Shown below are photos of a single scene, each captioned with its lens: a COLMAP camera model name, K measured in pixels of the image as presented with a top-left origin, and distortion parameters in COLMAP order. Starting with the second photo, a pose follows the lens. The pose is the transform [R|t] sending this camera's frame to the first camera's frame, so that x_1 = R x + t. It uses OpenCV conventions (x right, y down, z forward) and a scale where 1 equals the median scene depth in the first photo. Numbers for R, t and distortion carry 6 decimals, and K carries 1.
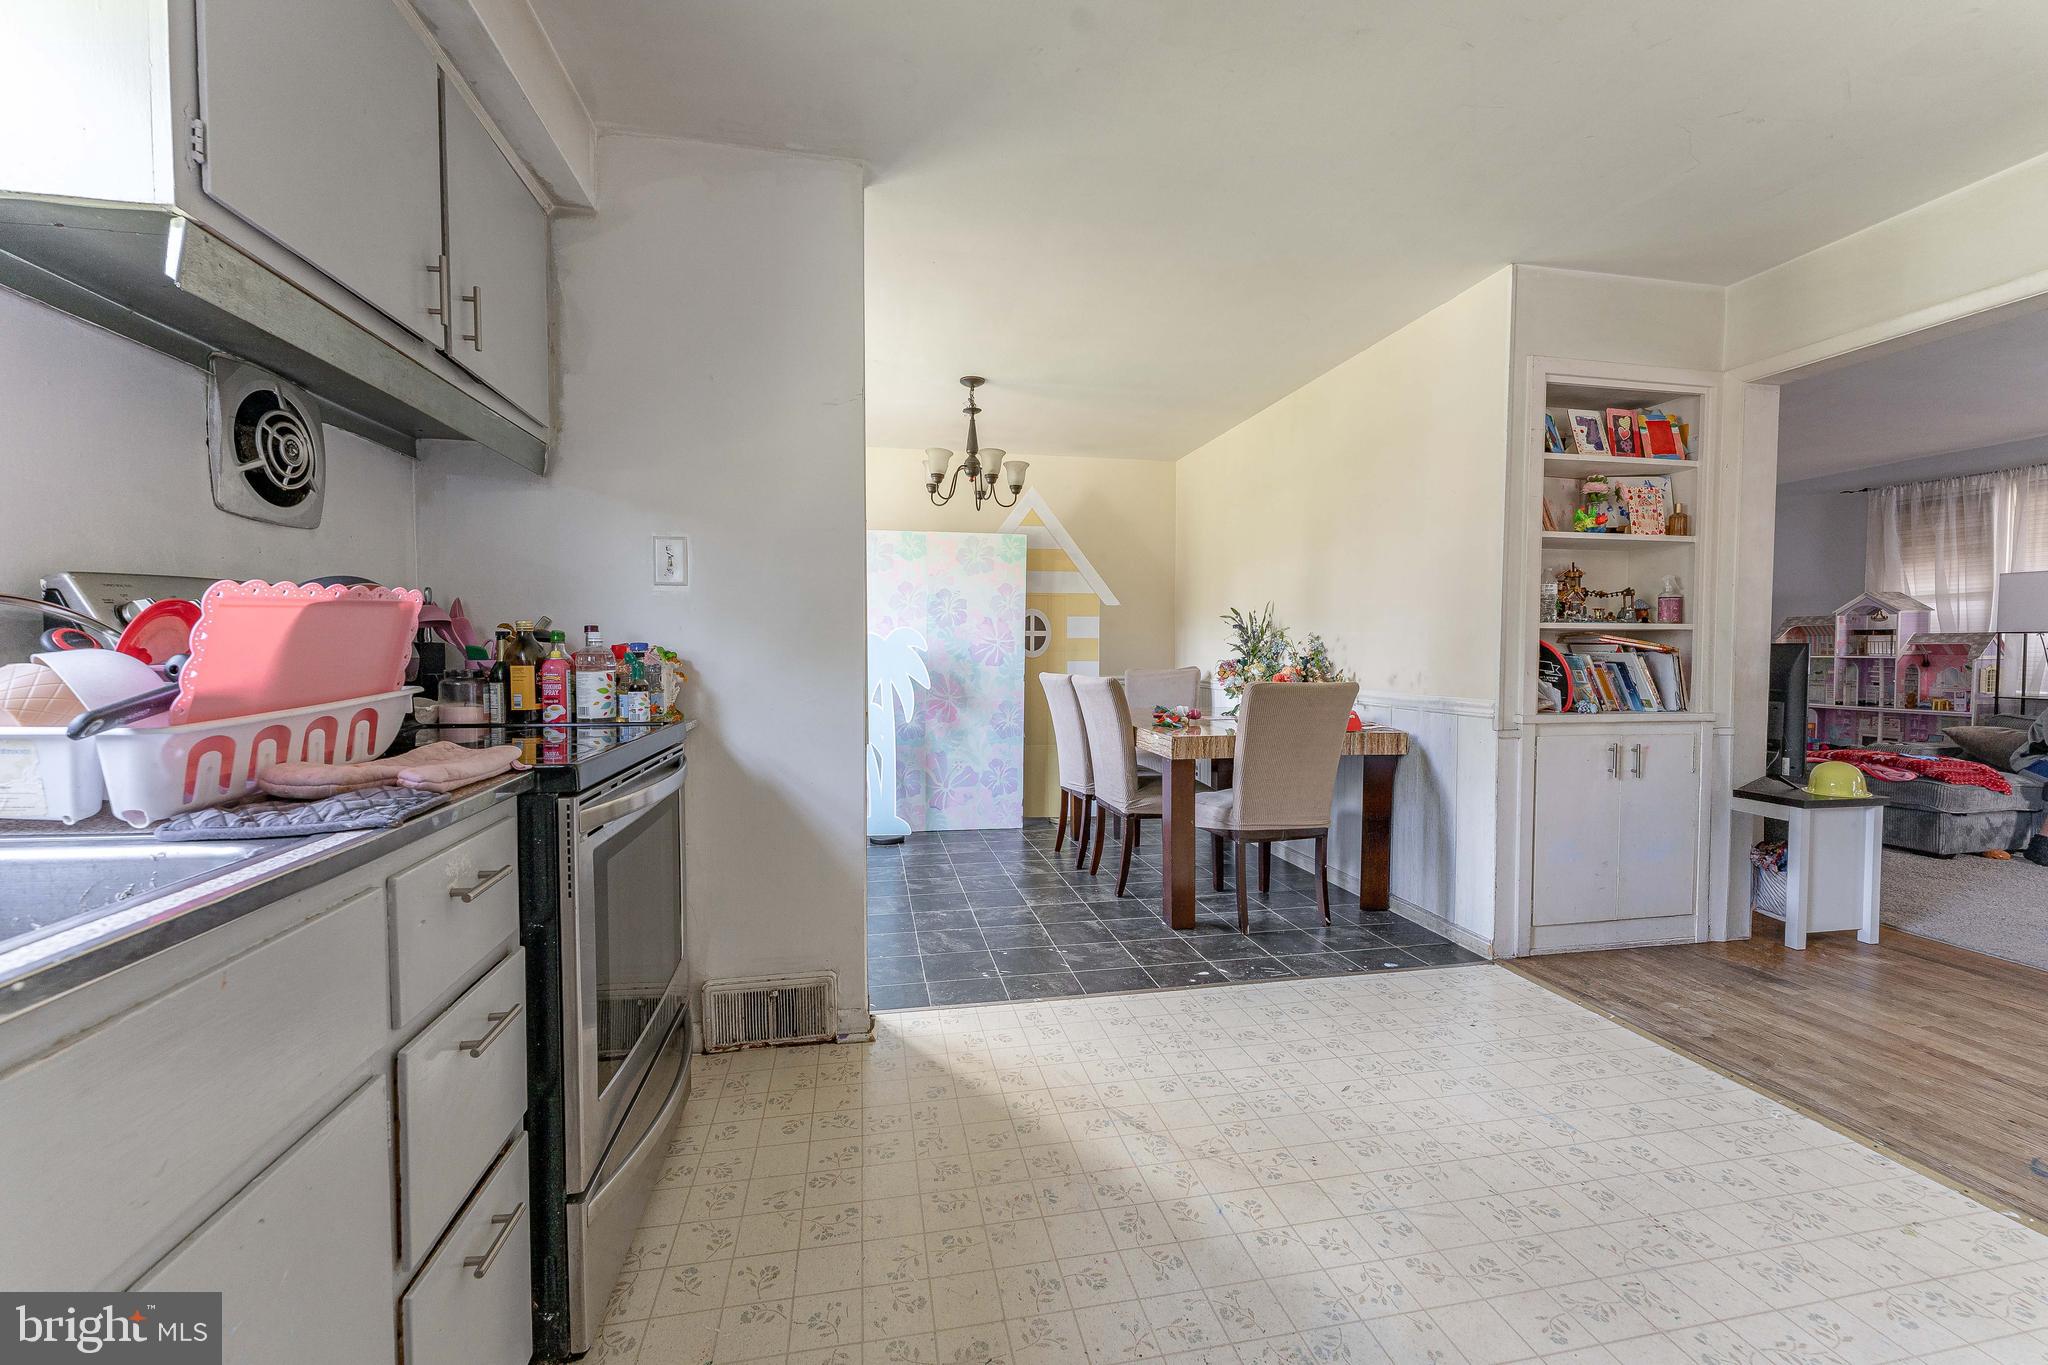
lens RADIAL K [[861.5, 0, 1024.3], [0, 861.5, 686.4], [0, 0, 1]] dist [-0.000476, -0.000113]
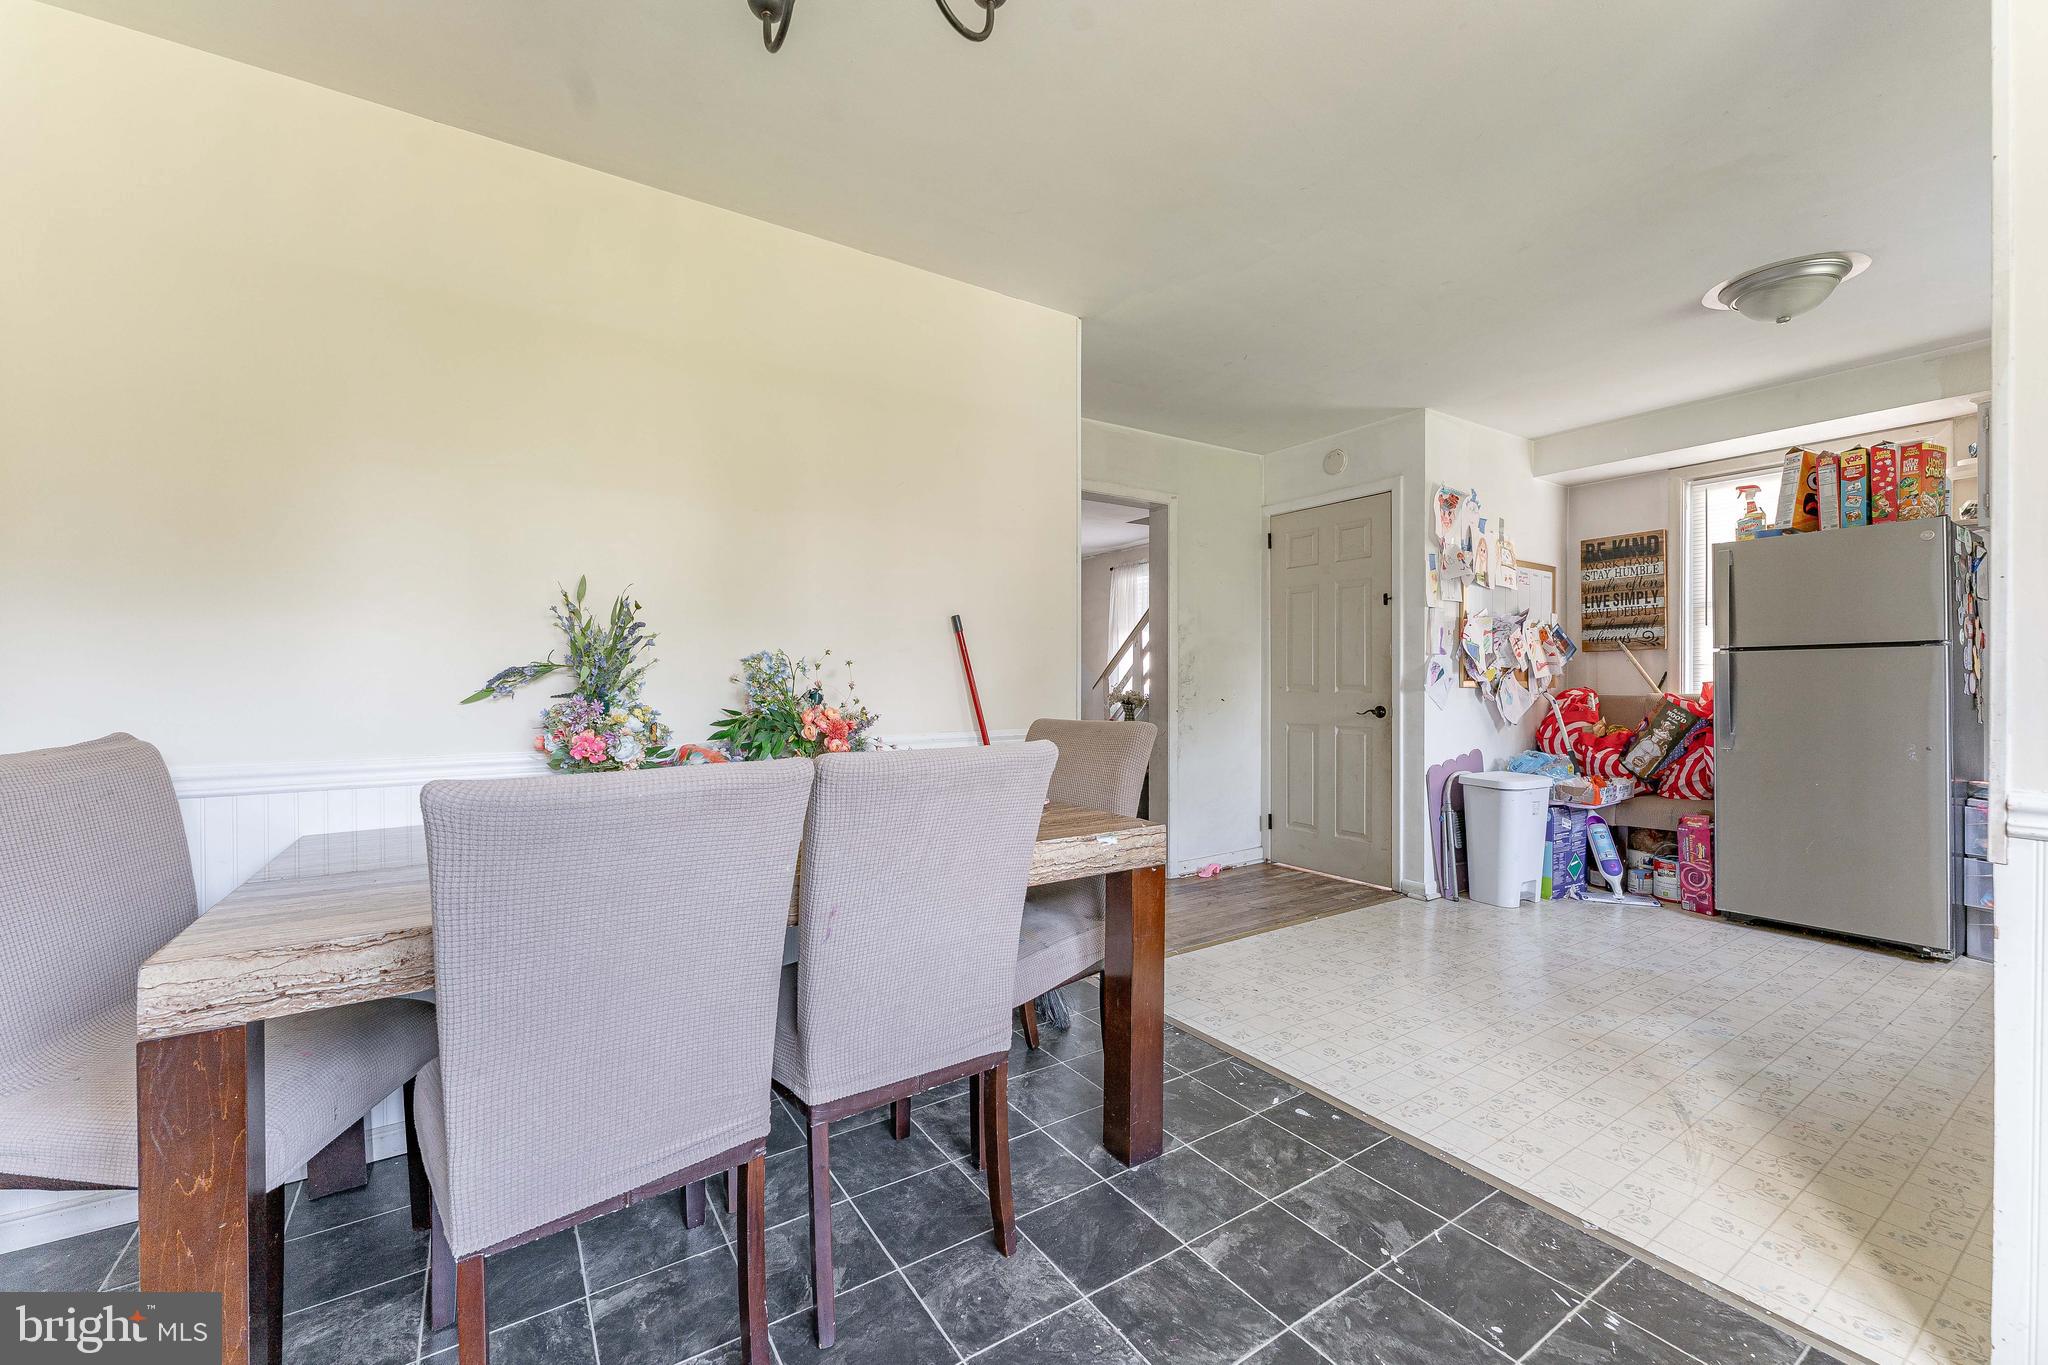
lens RADIAL K [[825.1, 0, 1024.0], [0, 825.1, 682.5], [0, 0, 1]] dist [-0.011293, -0.000067]
pose [[-0.391557, -0.003746, 0.920146, -0.316194], [0.040033, 0.998976, 0.021102, -0.055509], [-0.919282, 0.045099, -0.391006, 1.351690]]
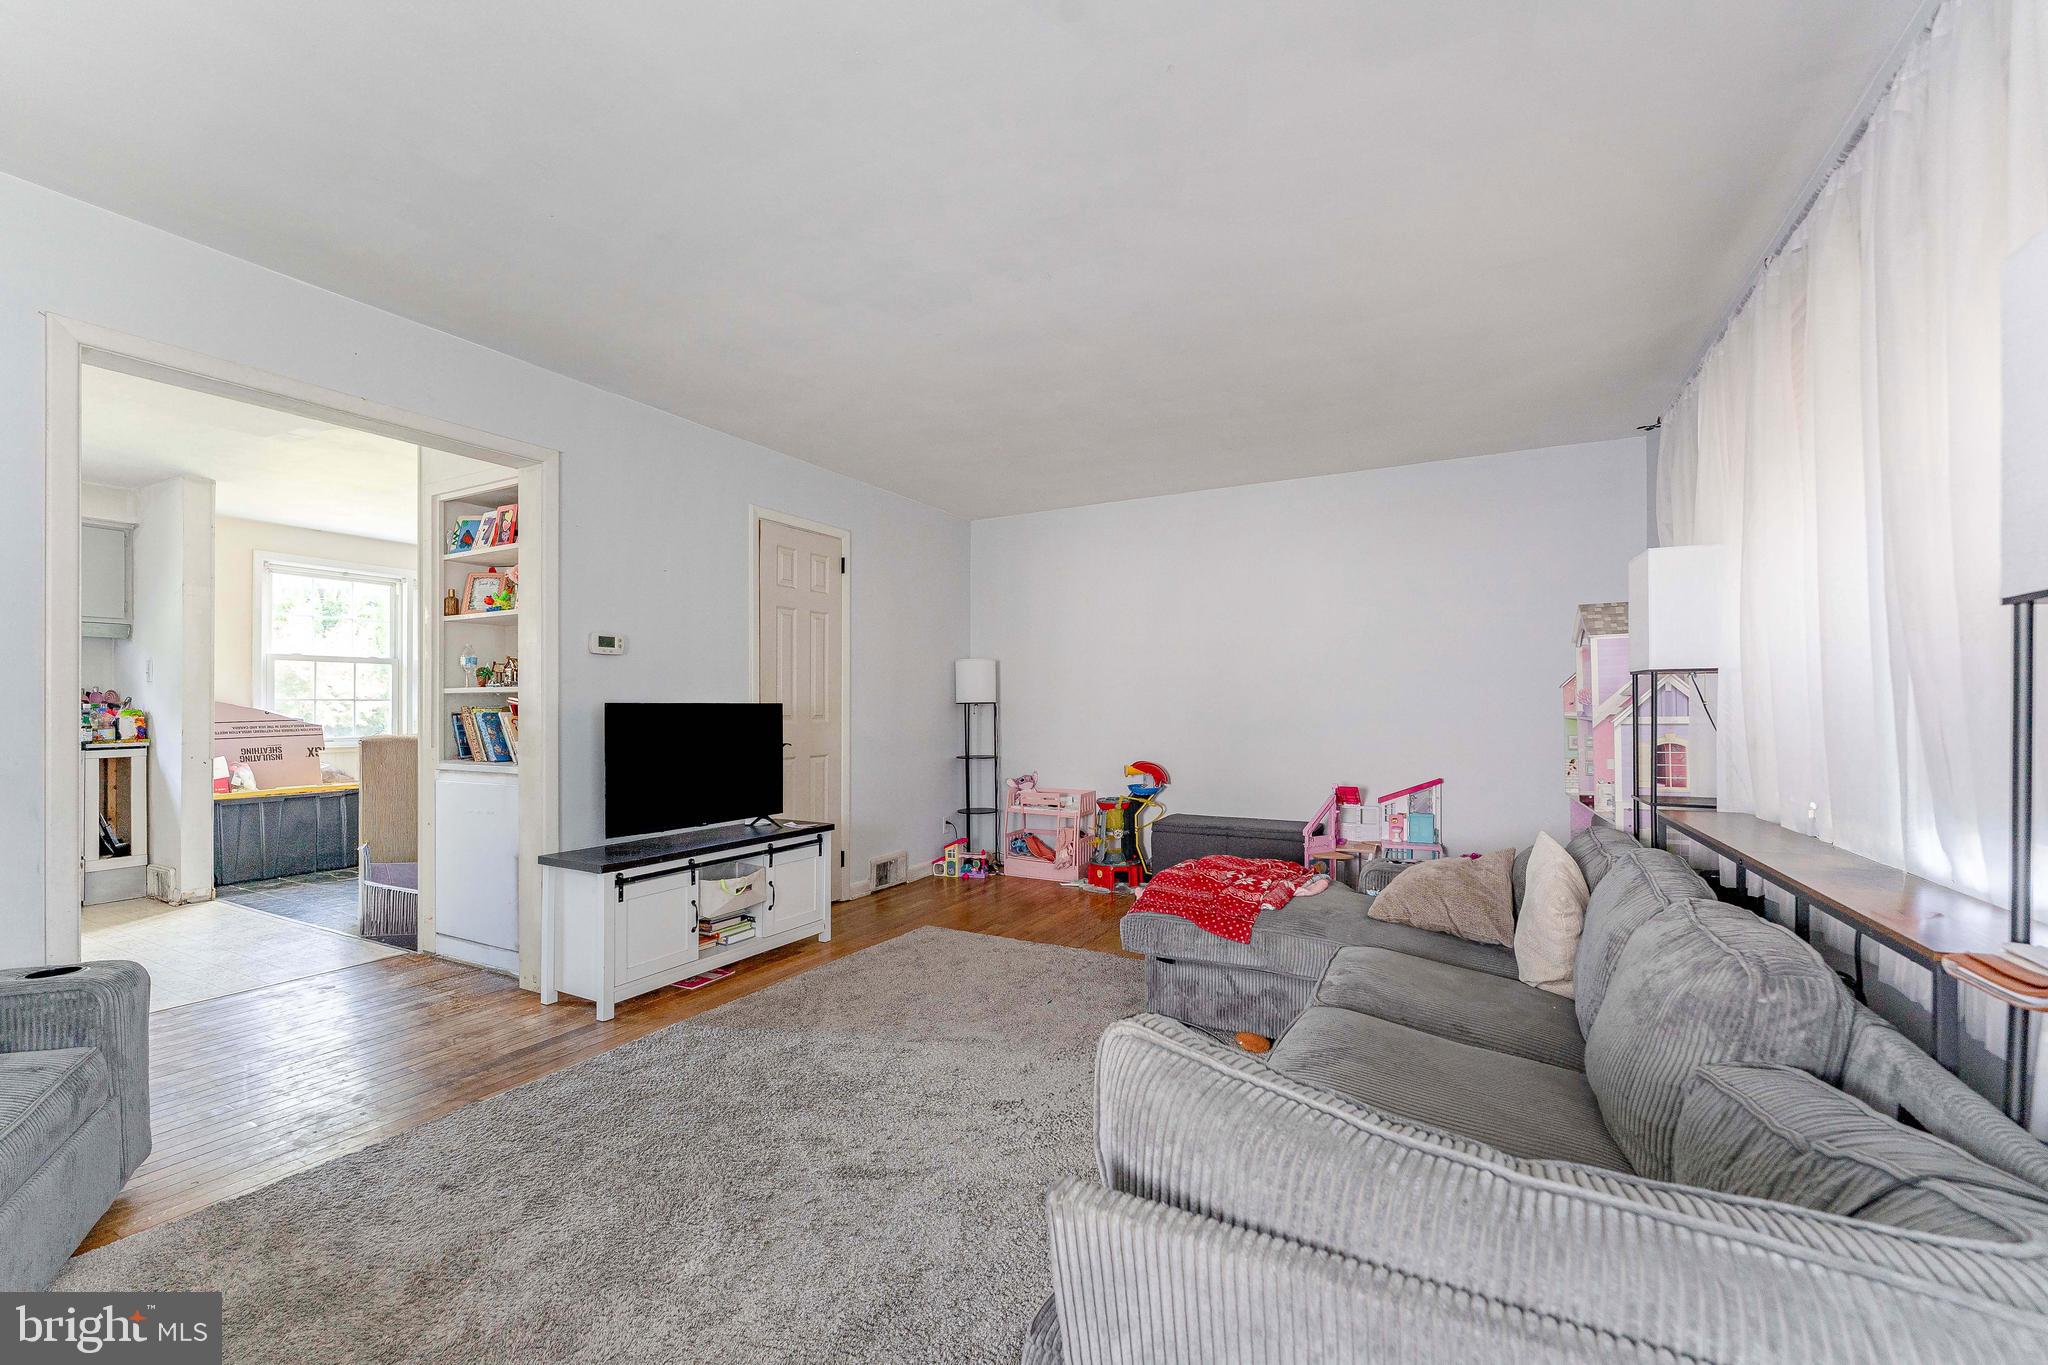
lens RADIAL K [[862.7, 0, 969.6], [0, 862.7, 703.8], [0, 0, 1]] dist [-0.000088, -0.000004]
pose [[0.742700, -0.006460, -0.669594, 1.913687], [-0.024716, 0.999008, -0.037053, -0.022637], [0.669168, 0.044069, 0.741803, 0.549956]]
